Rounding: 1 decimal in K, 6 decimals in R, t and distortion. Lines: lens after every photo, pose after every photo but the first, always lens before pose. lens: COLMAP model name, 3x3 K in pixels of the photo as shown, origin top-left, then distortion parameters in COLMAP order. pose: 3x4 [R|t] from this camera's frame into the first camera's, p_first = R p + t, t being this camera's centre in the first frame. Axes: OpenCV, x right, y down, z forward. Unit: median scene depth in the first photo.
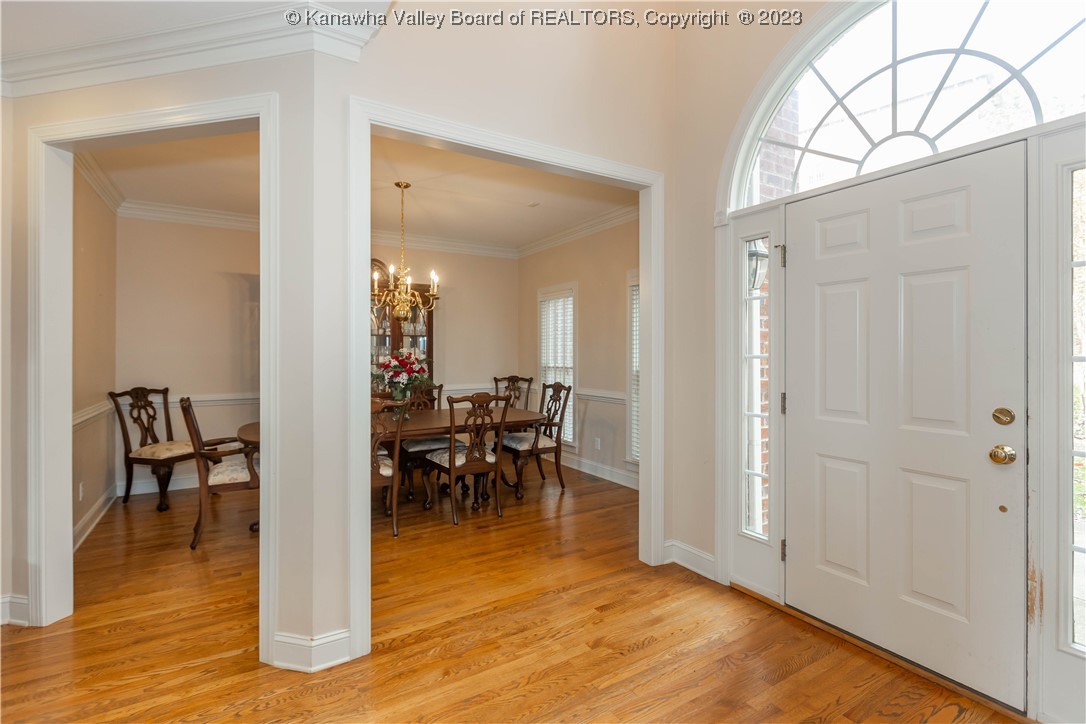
lens RADIAL K [[503.5, 0, 543.0], [0, 503.5, 362.0], [0, 0, 1]] dist [0.001118, 0.000092]
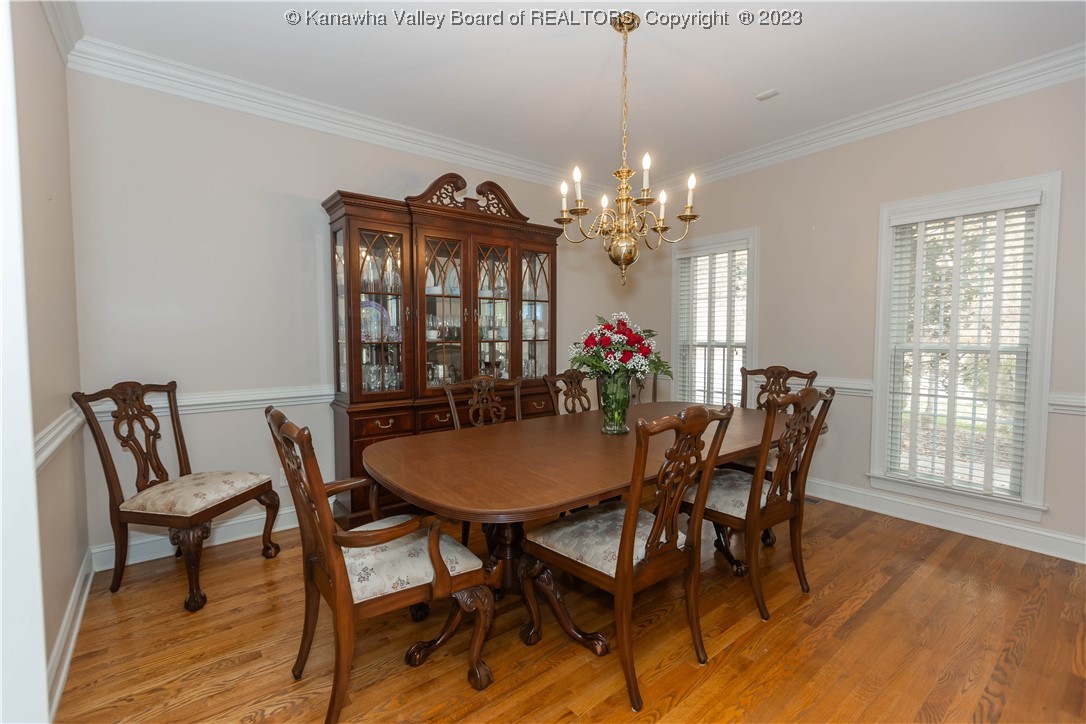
lens RADIAL K [[482.9, 0, 541.9], [0, 482.9, 366.8], [0, 0, 1]] dist [-0.001916, -0.000564]
pose [[0.993329, -0.007674, 0.115062, -0.408351], [0.001736, 0.998665, 0.051624, 0.006254], [-0.115305, -0.051080, 0.992016, 0.419198]]
